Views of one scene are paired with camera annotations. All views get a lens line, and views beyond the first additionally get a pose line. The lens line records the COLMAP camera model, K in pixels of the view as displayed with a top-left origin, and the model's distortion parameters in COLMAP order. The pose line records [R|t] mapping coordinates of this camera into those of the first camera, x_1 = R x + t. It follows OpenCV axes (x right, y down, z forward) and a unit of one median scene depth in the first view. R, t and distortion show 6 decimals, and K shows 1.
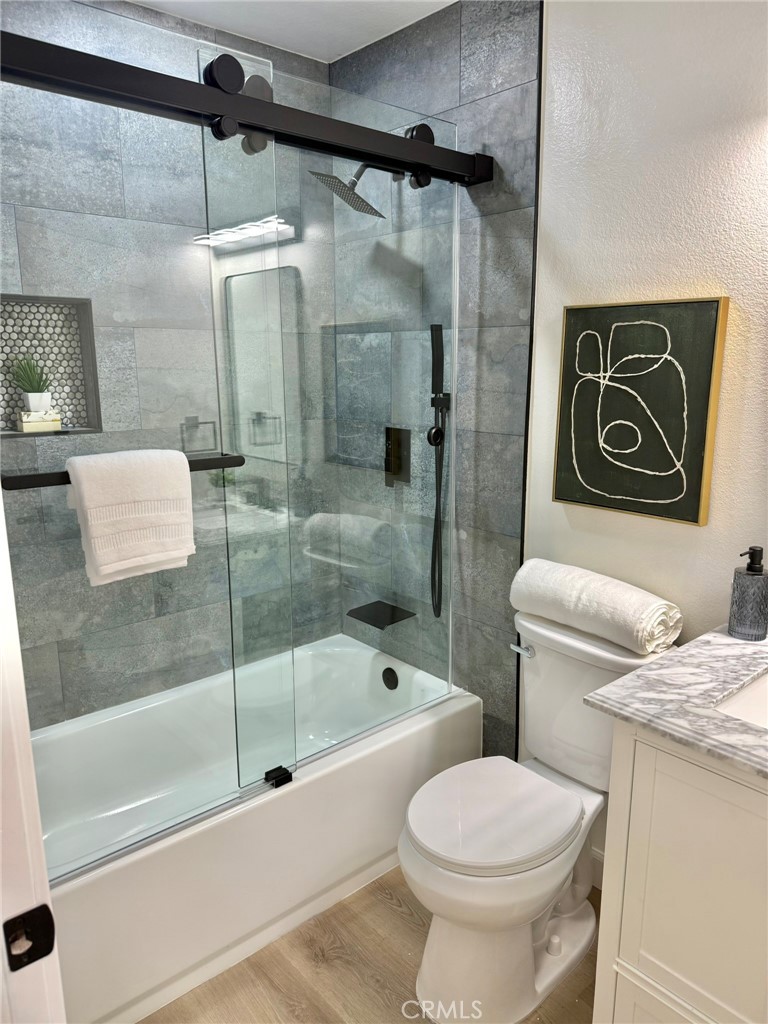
lens RADIAL K [[718.5, 0, 384.0], [0, 718.5, 512.0], [0, 0, 1]] dist [0.089727, -0.141508]
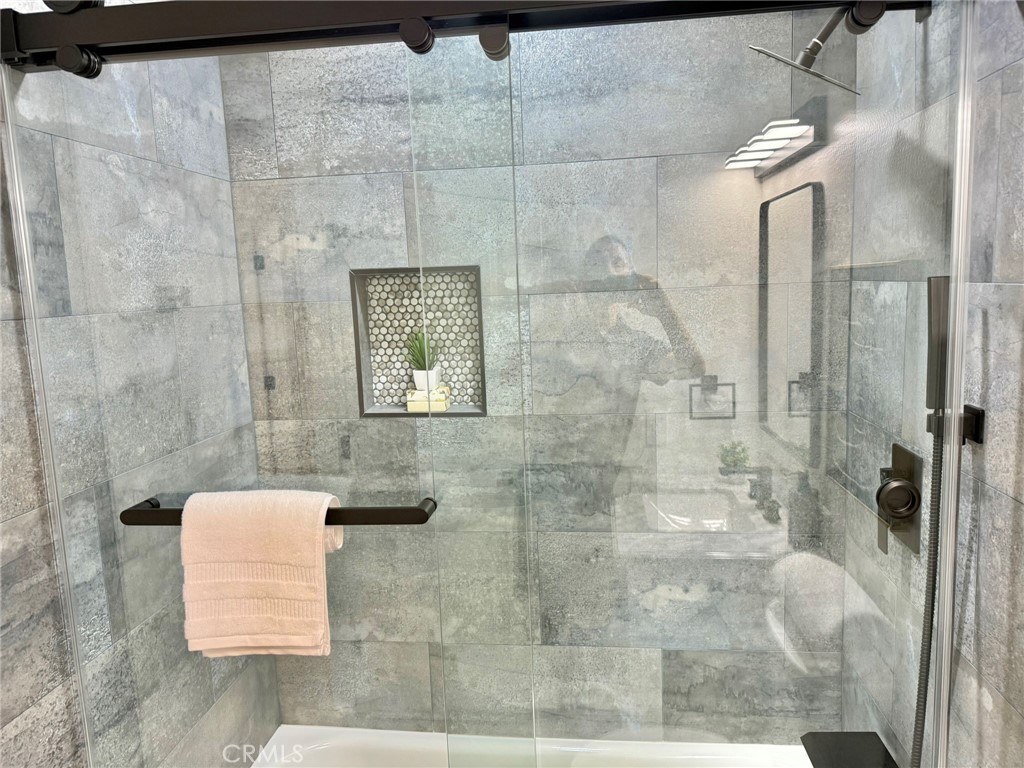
lens RADIAL K [[708.1, 0, 511.3], [0, 708.1, 386.1], [0, 0, 1]] dist [0.084966, -0.104916]
pose [[0.683077, 0.076635, -0.726315, 0.236540], [-0.114206, 0.993454, -0.002586, -0.146209], [0.721362, 0.084716, 0.687358, 0.442989]]
